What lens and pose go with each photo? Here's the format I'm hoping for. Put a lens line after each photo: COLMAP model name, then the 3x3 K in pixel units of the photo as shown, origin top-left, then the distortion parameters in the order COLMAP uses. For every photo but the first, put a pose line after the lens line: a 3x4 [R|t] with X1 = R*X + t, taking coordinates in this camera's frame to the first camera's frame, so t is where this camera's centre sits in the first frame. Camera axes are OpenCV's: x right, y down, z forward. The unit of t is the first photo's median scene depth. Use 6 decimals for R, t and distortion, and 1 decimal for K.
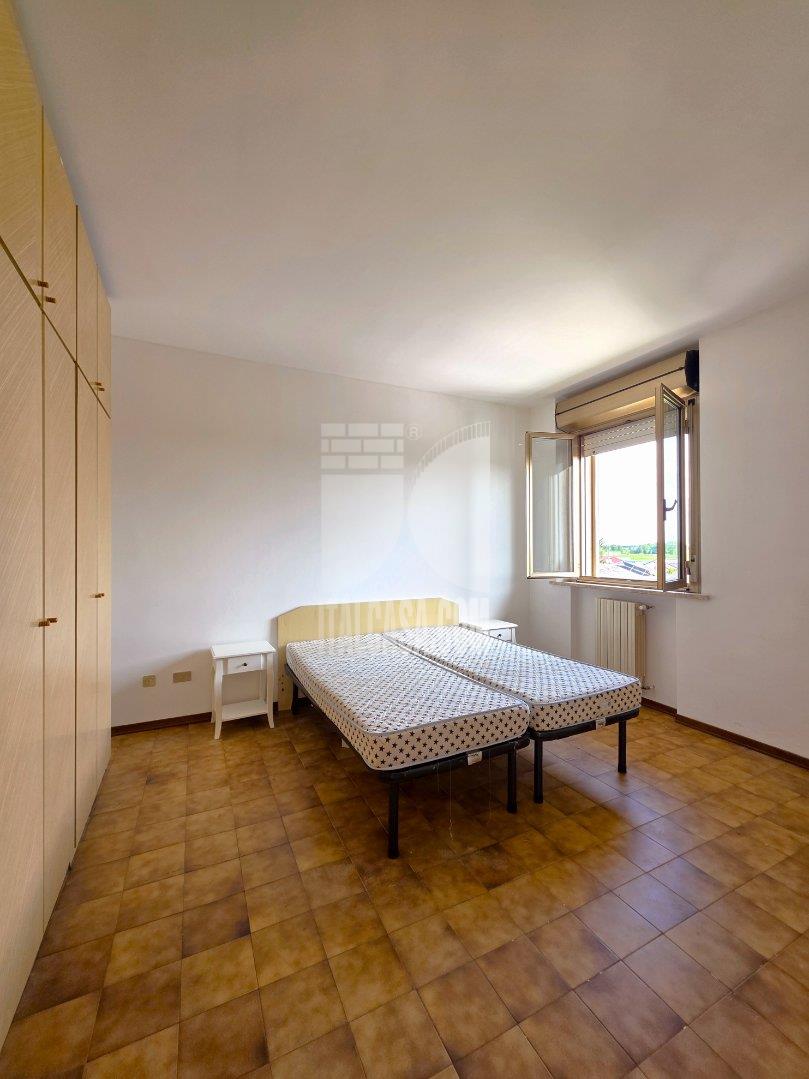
lens RADIAL K [[437.8, 0, 413.6], [0, 437.8, 543.4], [0, 0, 1]] dist [0.008352, 0.000174]
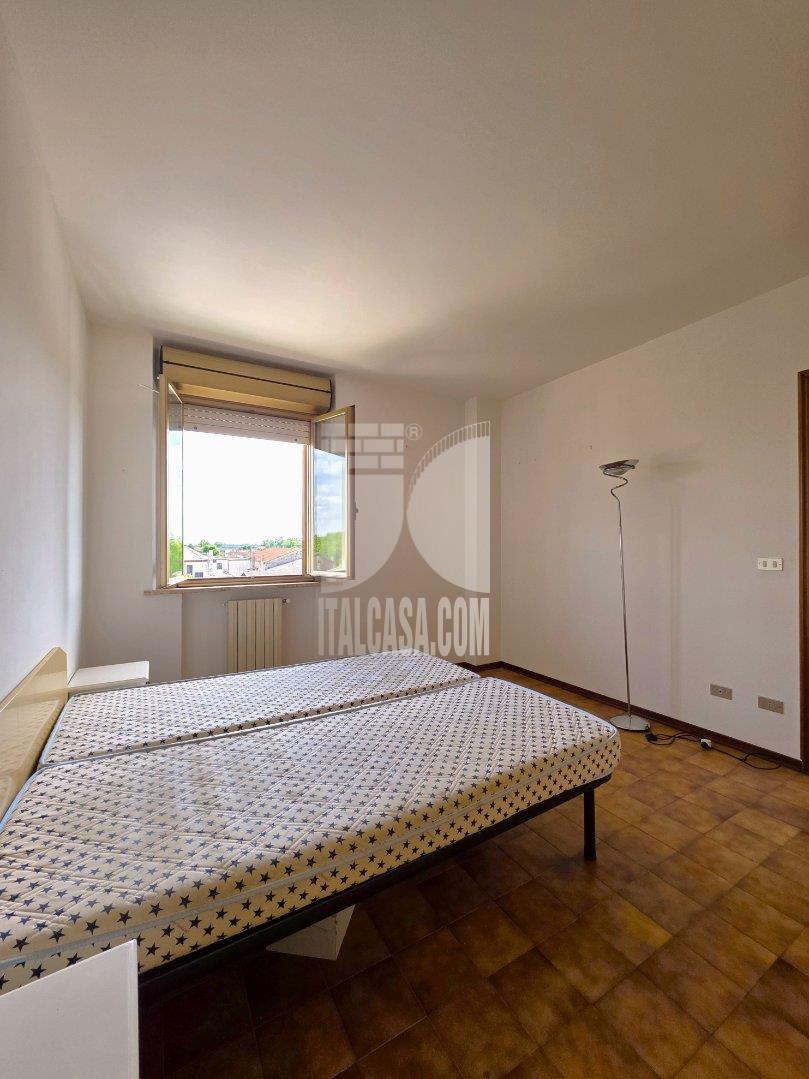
lens RADIAL K [[437.8, 0, 407.4], [0, 437.8, 540.5], [0, 0, 1]] dist [0.008352, 0.000174]
pose [[-0.068706, 0.006222, 0.997618, -0.868114], [-0.007966, 0.999945, -0.006785, 0.015705], [-0.997605, -0.008413, -0.068653, 1.284137]]
